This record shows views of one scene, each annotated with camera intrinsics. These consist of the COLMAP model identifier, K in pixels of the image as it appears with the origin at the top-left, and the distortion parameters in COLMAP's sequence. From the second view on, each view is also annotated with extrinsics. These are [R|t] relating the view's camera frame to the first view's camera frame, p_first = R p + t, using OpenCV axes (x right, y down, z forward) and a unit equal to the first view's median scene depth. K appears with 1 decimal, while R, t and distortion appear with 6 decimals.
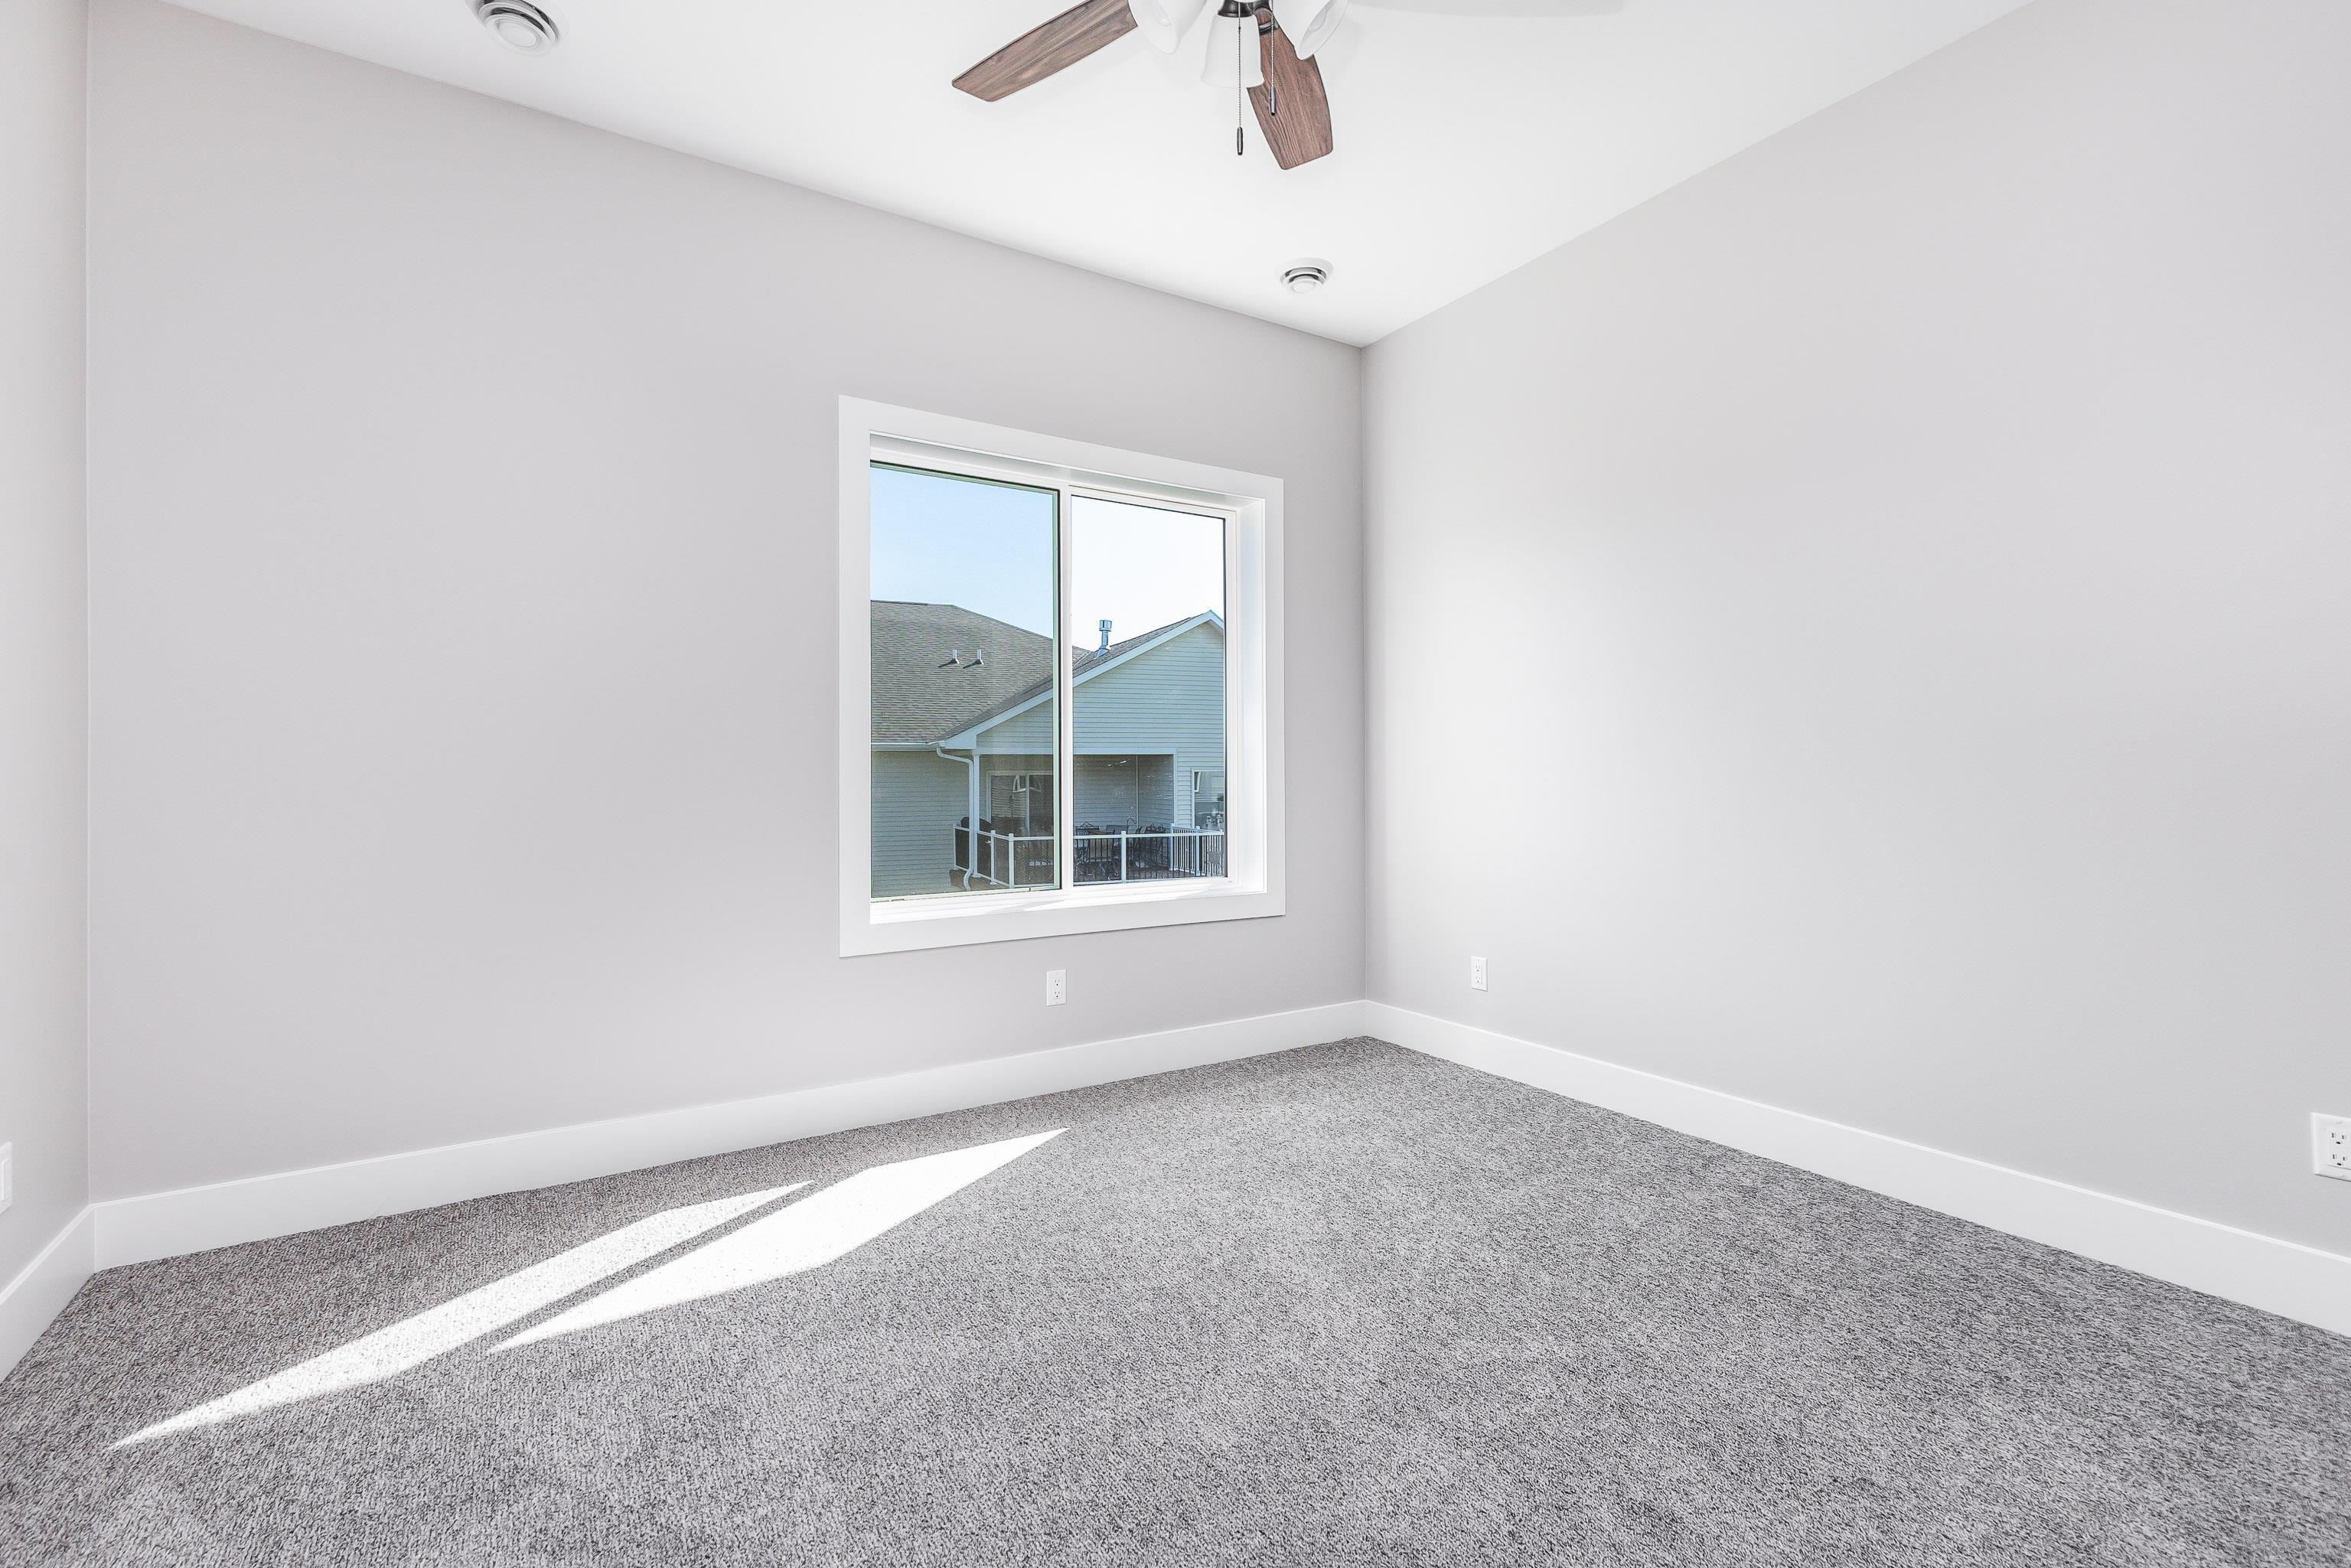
lens RADIAL K [[1037.4, 0, 1176.9], [0, 1037.4, 779.9], [0, 0, 1]] dist [0.014502, -0.004153]
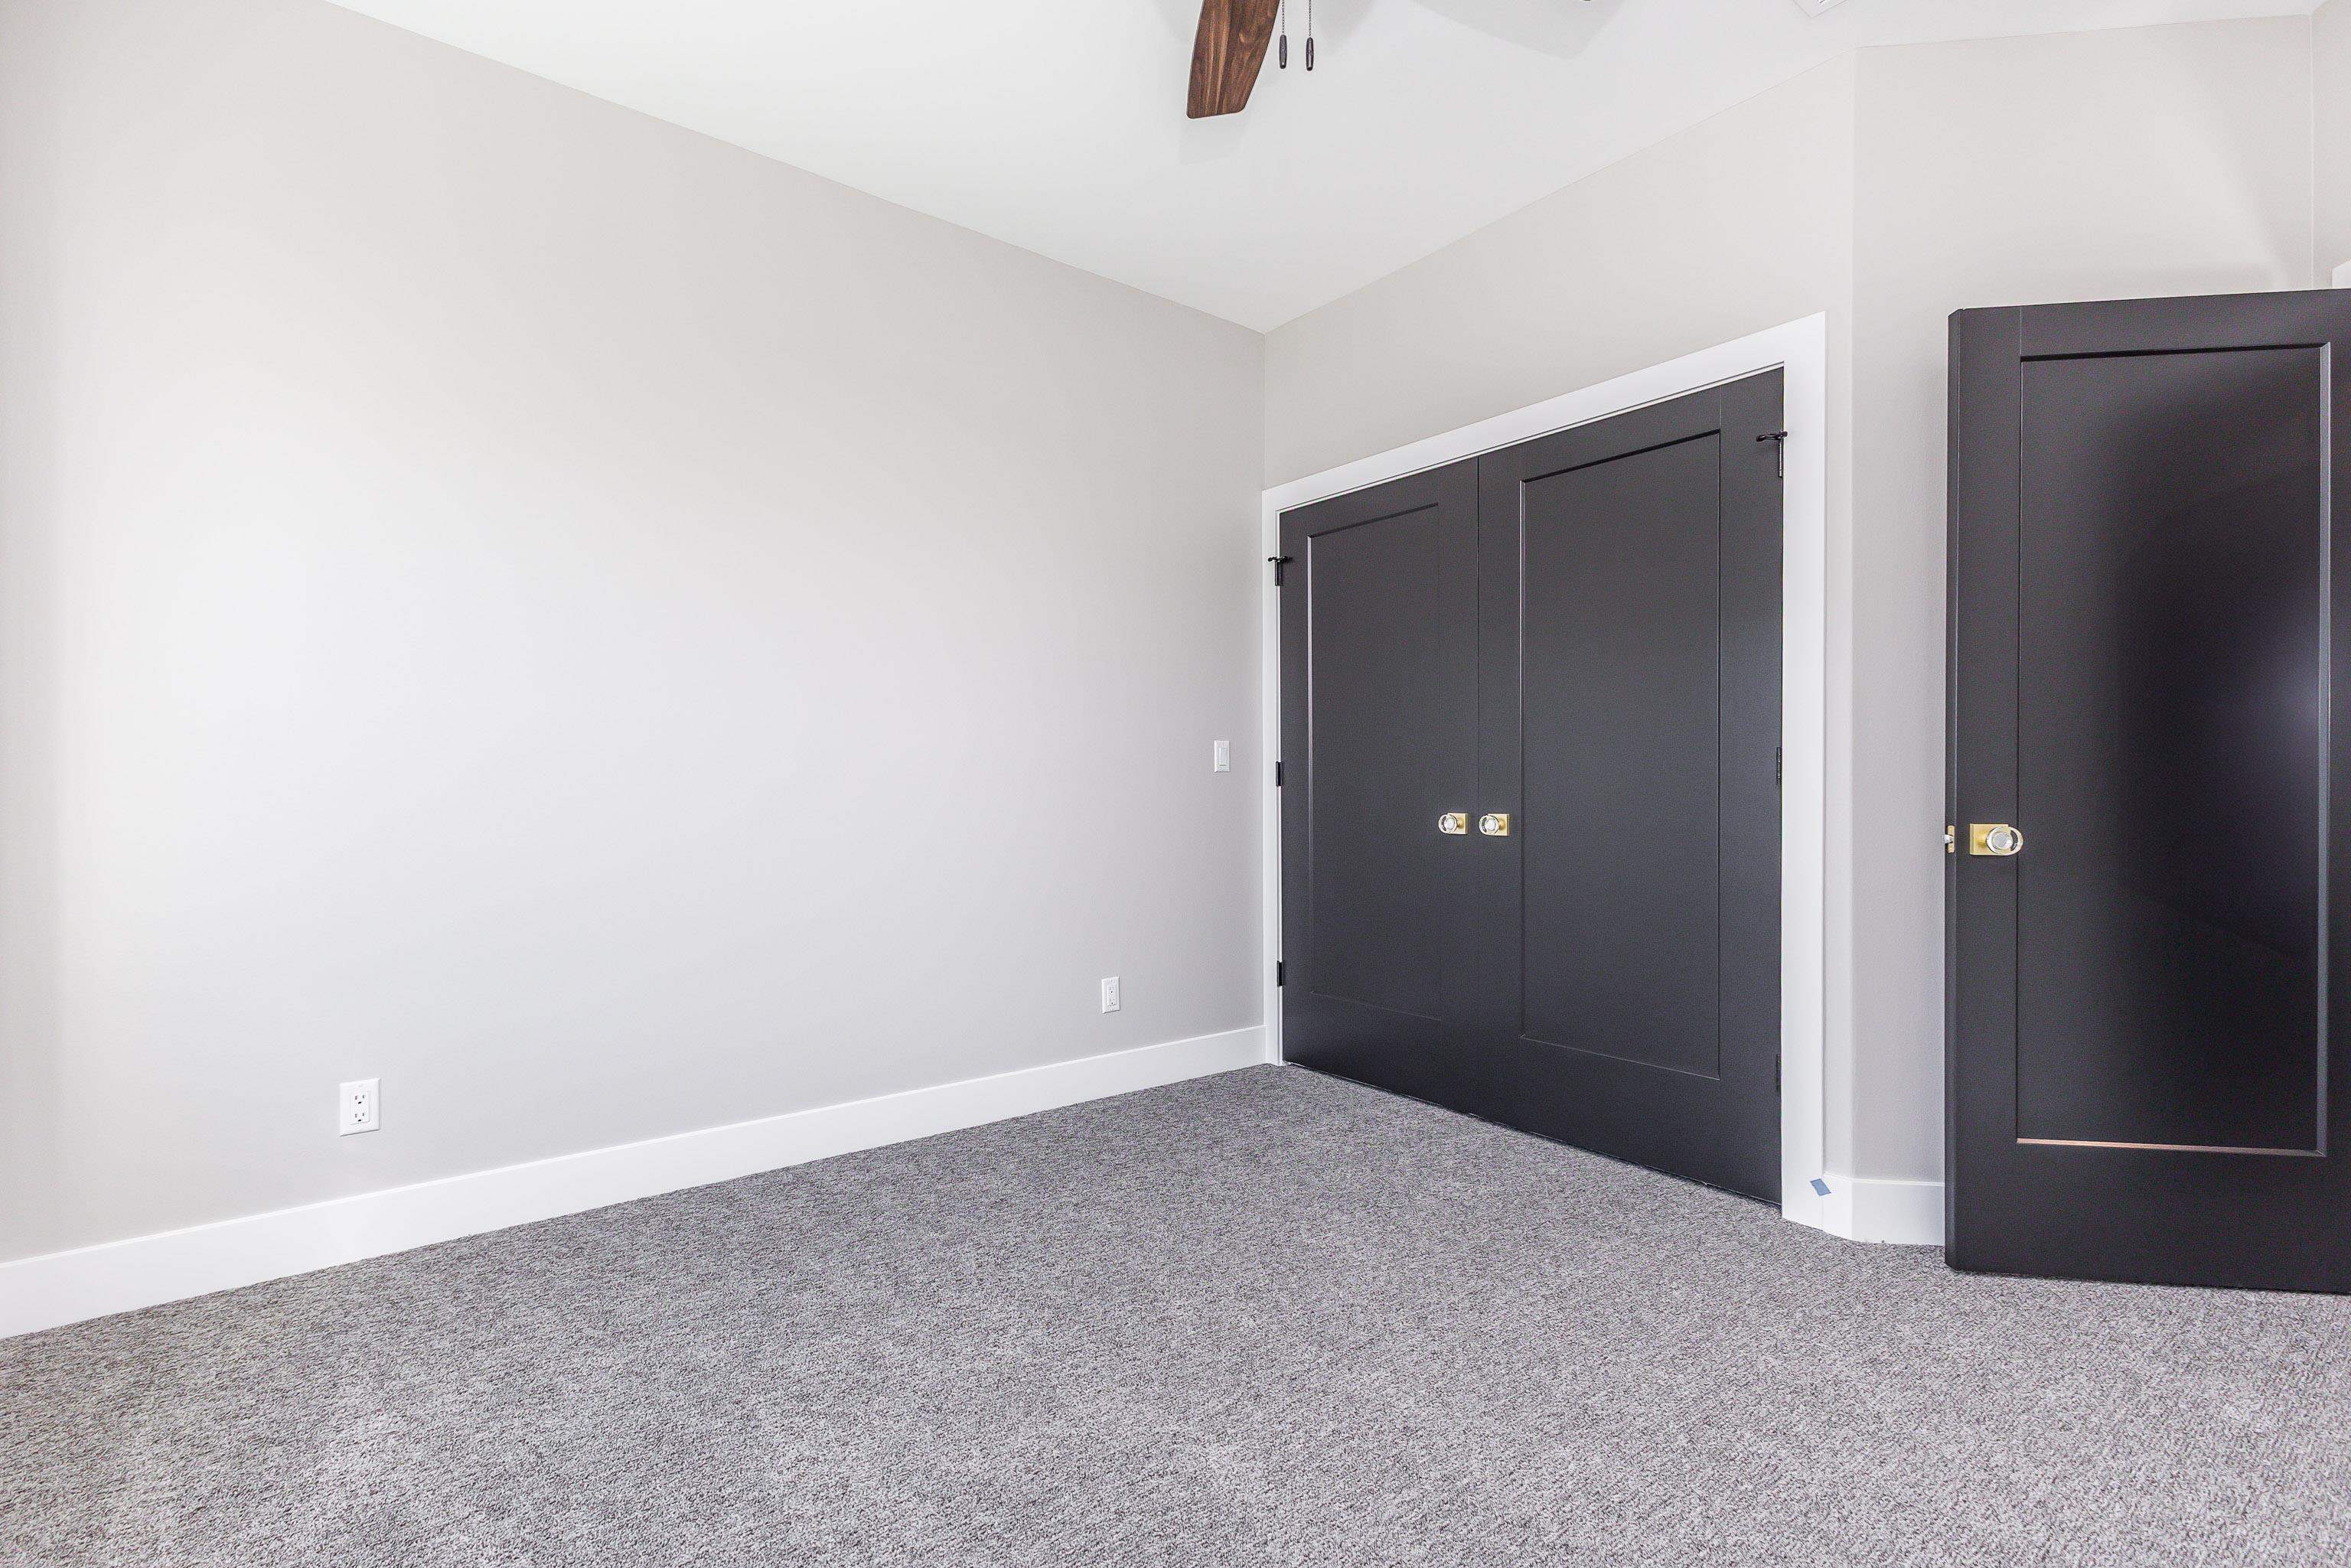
lens RADIAL K [[1037.4, 0, 1157.2], [0, 1037.4, 789.0], [0, 0, 1]] dist [0.014502, -0.004153]
pose [[-0.089486, 0.003276, 0.995983, -0.468954], [0.001064, 0.999994, -0.003193, -0.005355], [-0.995988, 0.000774, -0.089489, 0.696420]]
